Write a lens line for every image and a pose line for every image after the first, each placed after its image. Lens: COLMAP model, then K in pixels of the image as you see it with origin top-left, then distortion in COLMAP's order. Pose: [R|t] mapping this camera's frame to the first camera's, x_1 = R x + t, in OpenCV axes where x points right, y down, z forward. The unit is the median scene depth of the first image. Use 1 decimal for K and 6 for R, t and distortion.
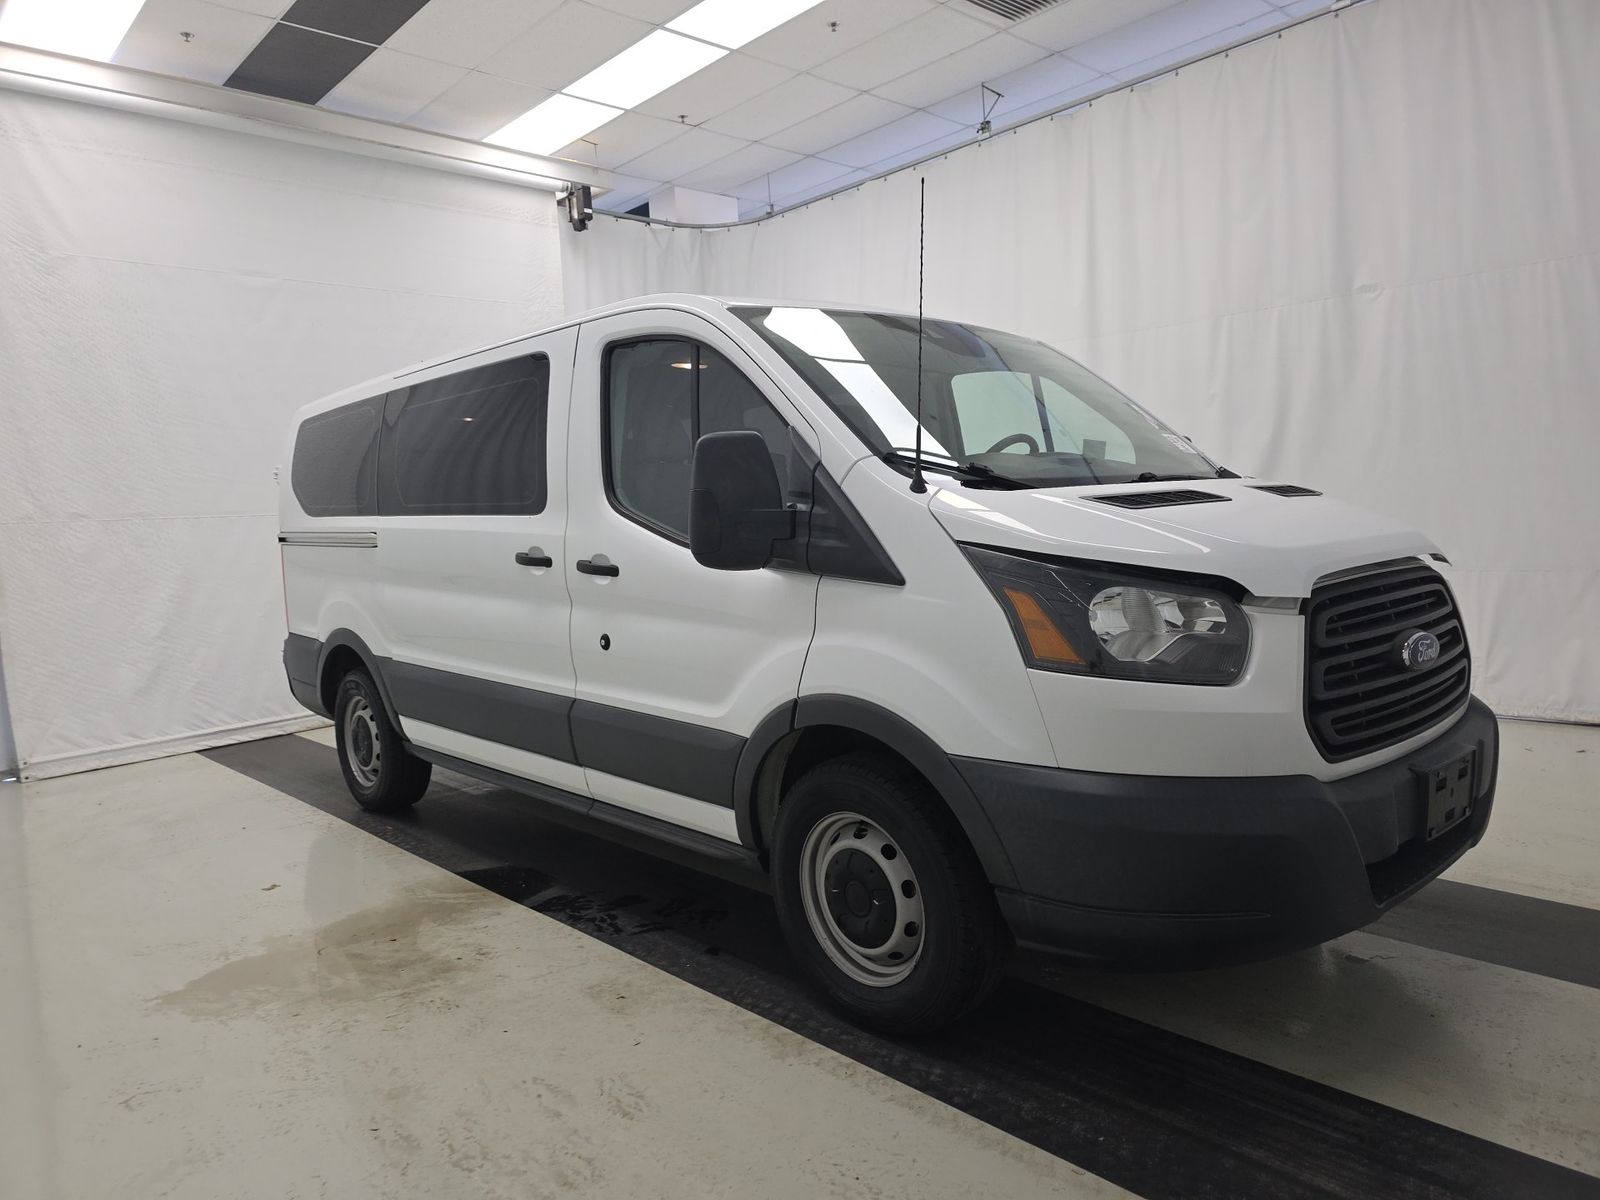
lens RADIAL K [[1061.7, 0, 791.0], [0, 1061.7, 601.4], [0, 0, 1]] dist [0.055653, -0.049733]
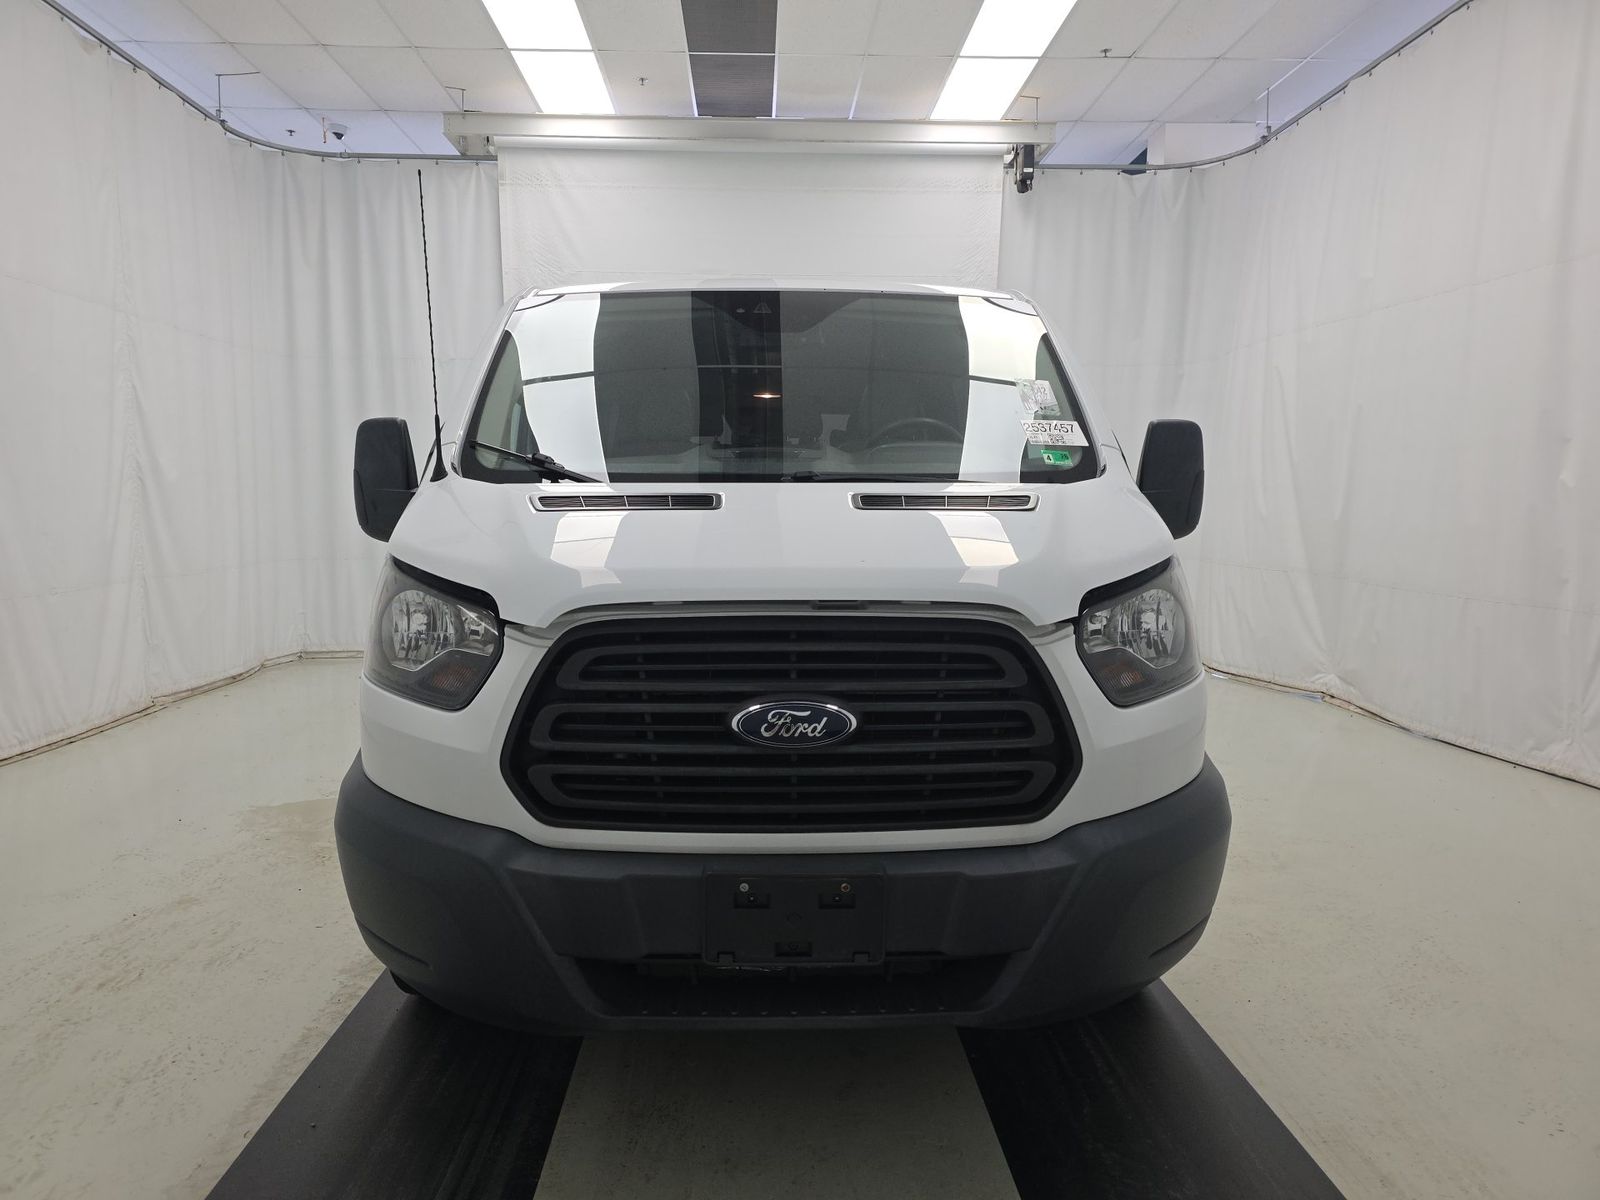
lens RADIAL K [[1061.7, 0, 791.0], [0, 1061.7, 601.4], [0, 0, 1]] dist [0.055653, -0.049733]
pose [[0.764136, 0.116089, -0.634523, 0.679199], [-0.093646, 0.993216, 0.068939, -0.058703], [0.638222, 0.006741, 0.769823, 0.276708]]
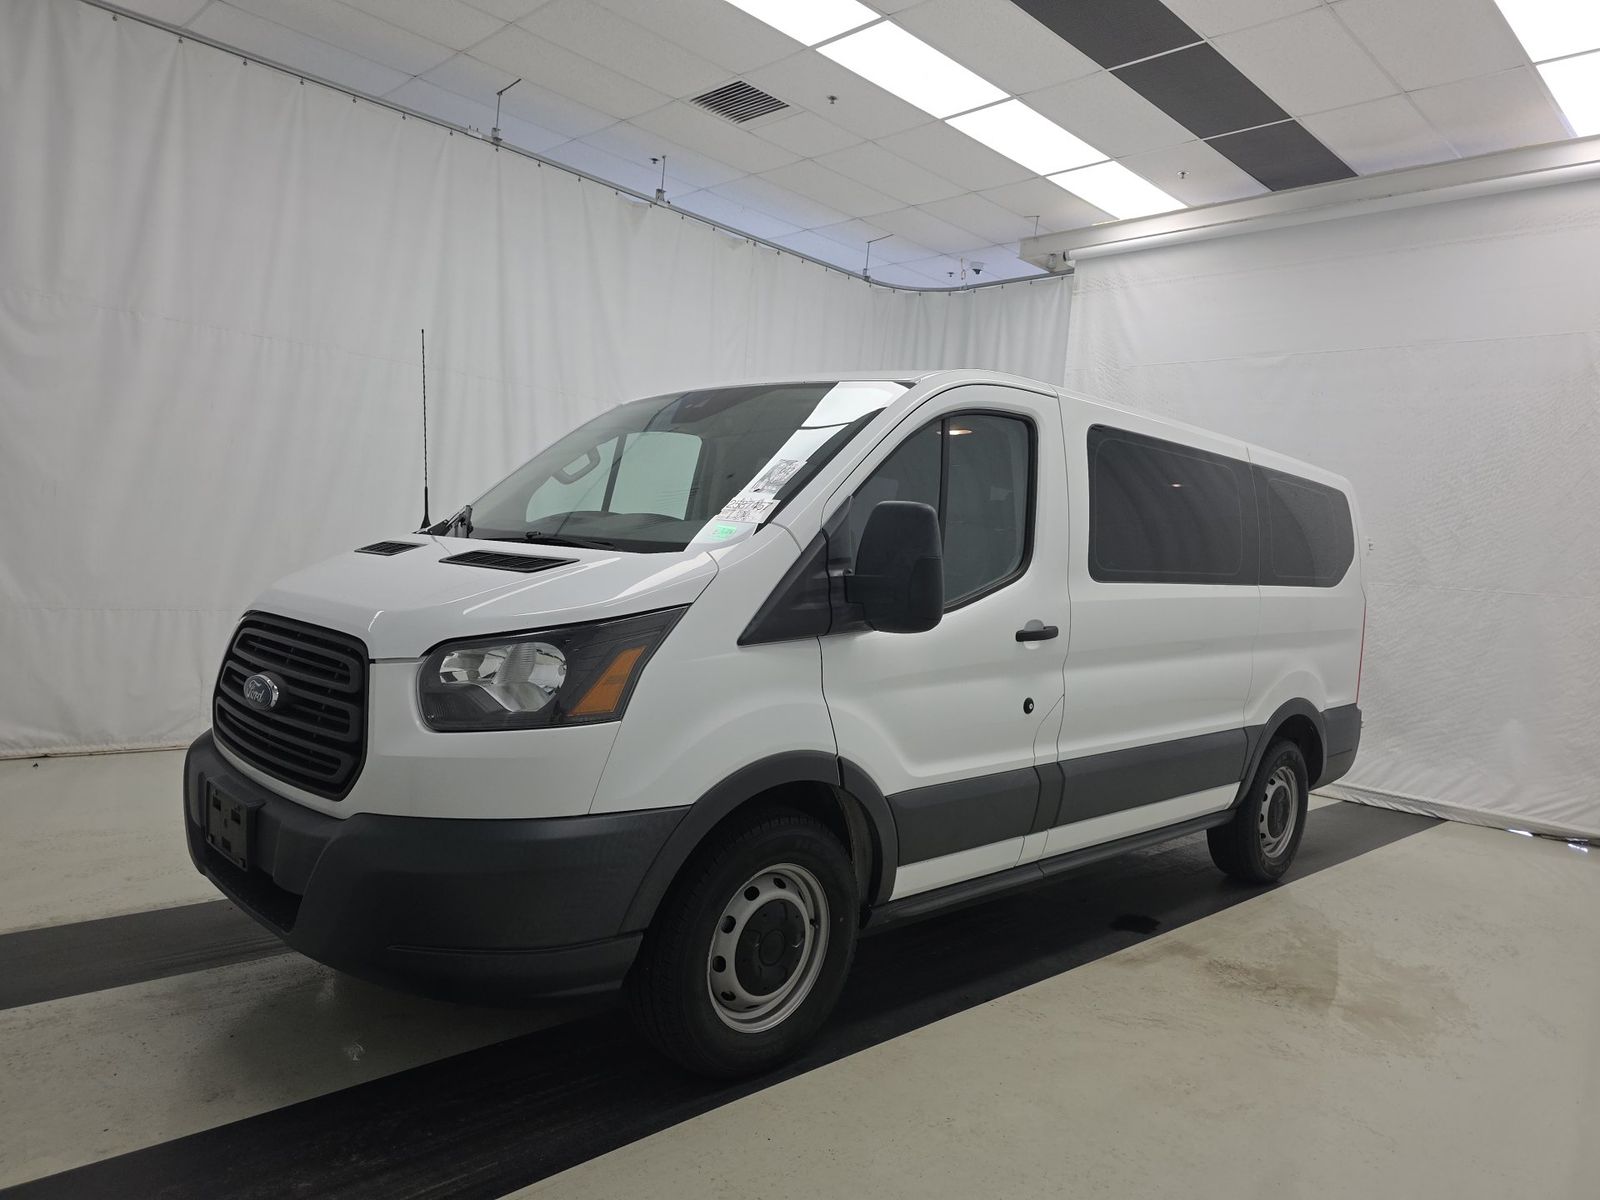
lens RADIAL K [[1095.0, 0, 808.6], [0, 1095.0, 599.6], [0, 0, 1]] dist [0.062379, -0.057561]
pose [[0.049976, 0.089765, -0.994708, 1.123929], [-0.161495, 0.983573, 0.080646, -0.148415], [0.985607, 0.156610, 0.063652, 0.952090]]
